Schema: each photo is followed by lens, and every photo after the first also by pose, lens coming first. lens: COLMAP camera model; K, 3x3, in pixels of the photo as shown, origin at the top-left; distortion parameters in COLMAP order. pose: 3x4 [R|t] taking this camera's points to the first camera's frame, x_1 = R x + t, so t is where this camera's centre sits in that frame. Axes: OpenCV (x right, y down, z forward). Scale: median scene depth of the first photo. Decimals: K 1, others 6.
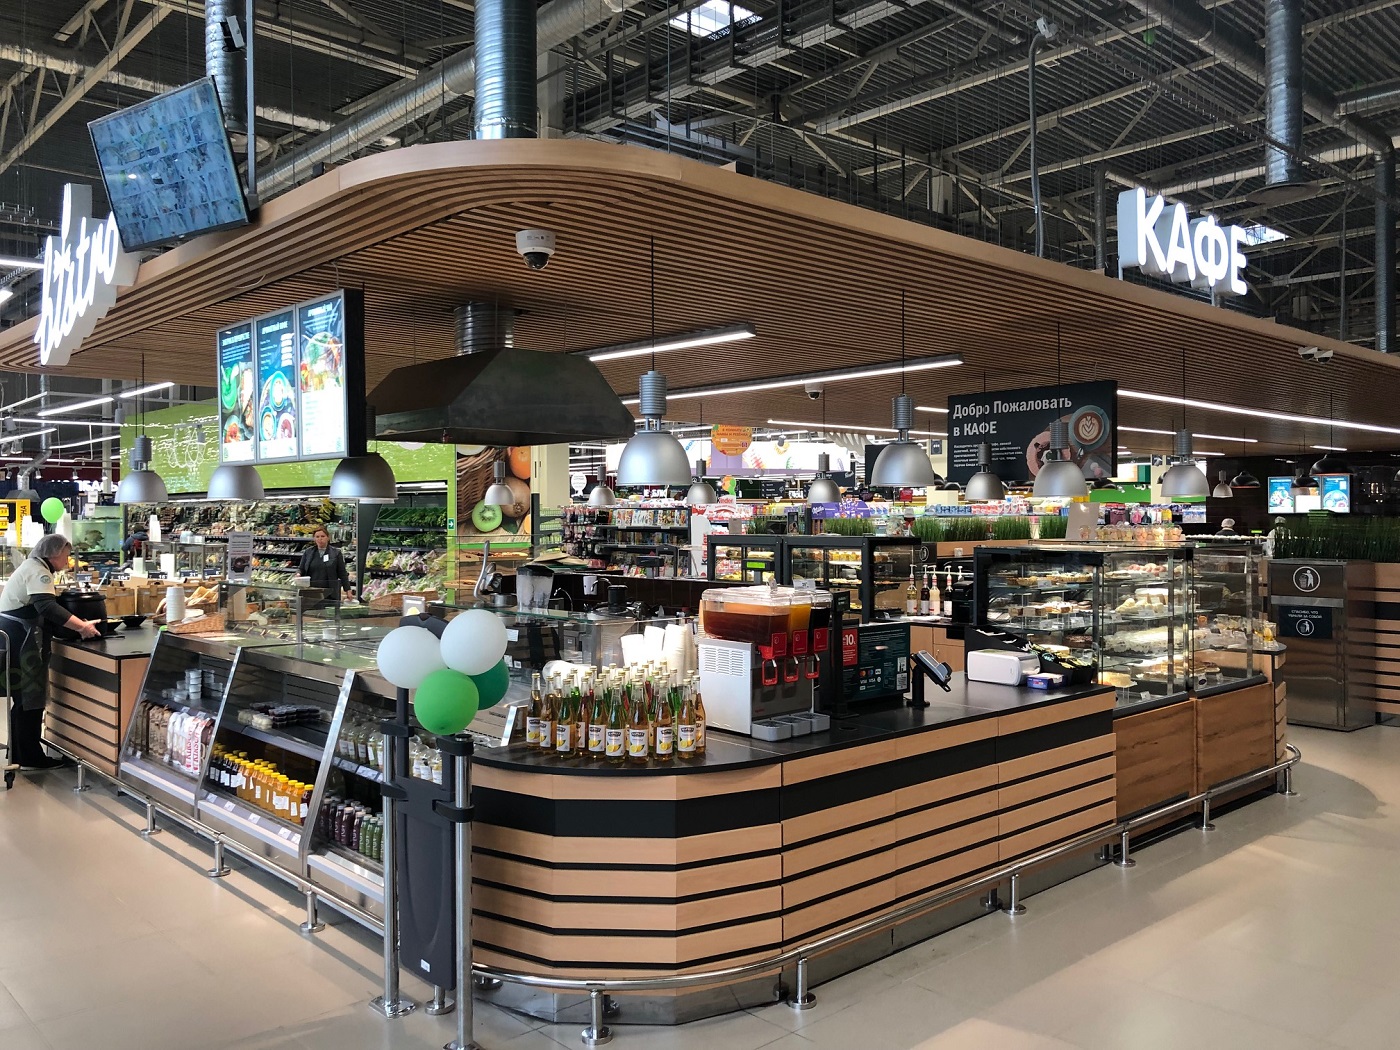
lens RADIAL K [[1138.0, 0, 700.0], [0, 1138.0, 525.0], [0, 0, 1]] dist [0.032744, -0.004006]
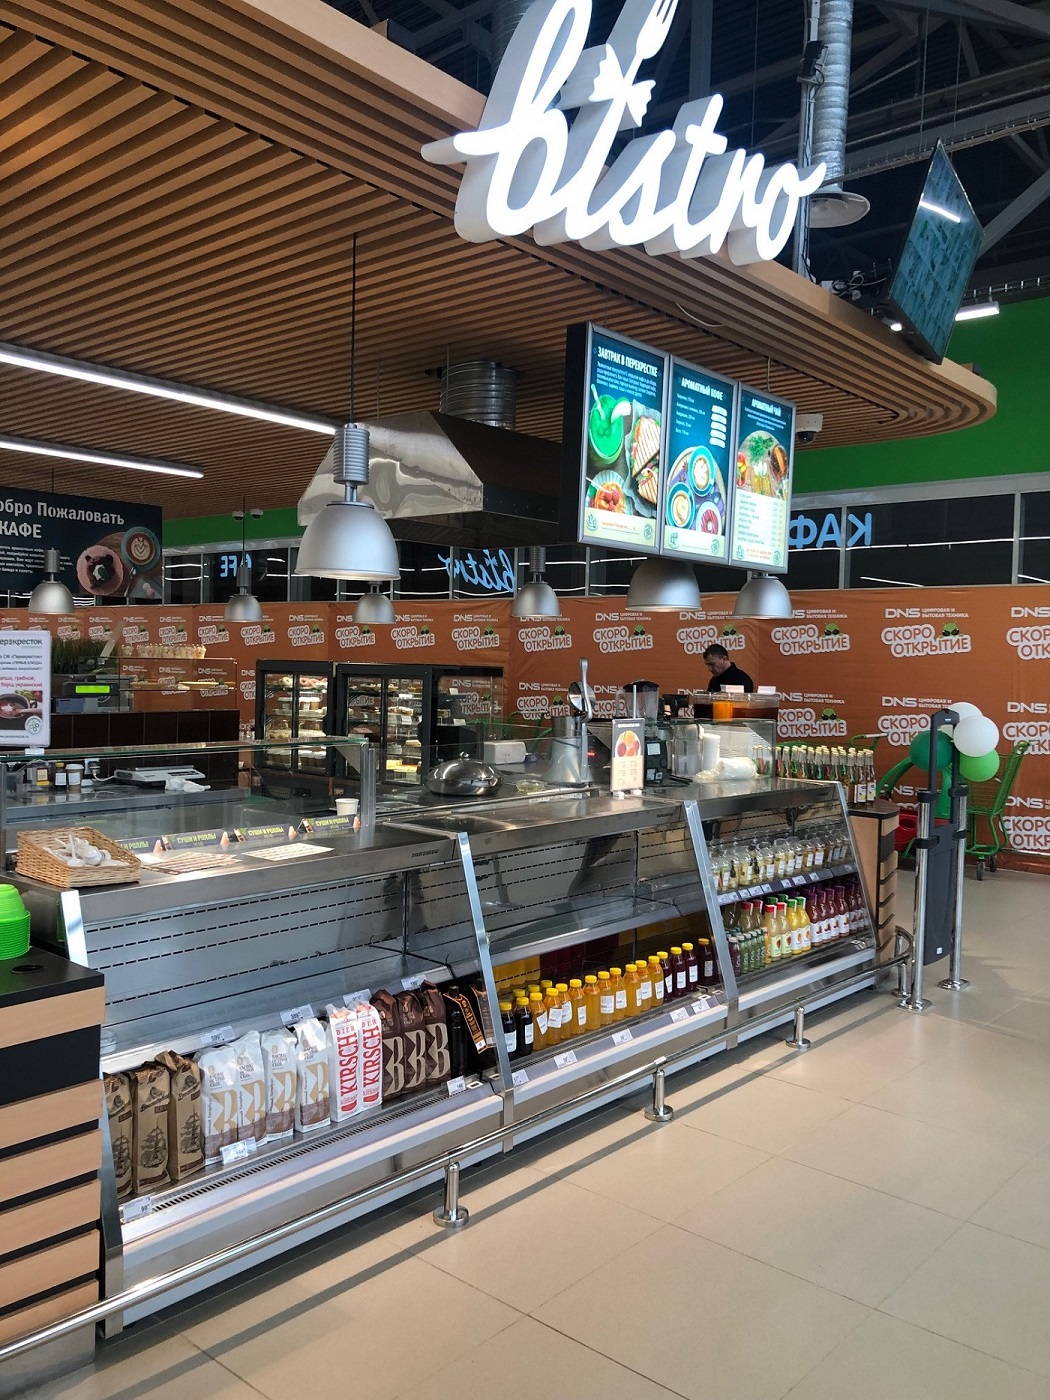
lens RADIAL K [[1154.6, 0, 525.0], [0, 1154.6, 700.0], [0, 0, 1]] dist [0.008451, -0.004272]
pose [[-0.105069, -0.033158, 0.993912, -0.894650], [-0.017052, 0.999357, 0.031537, 0.015598], [-0.994319, -0.013635, -0.105567, 0.923096]]
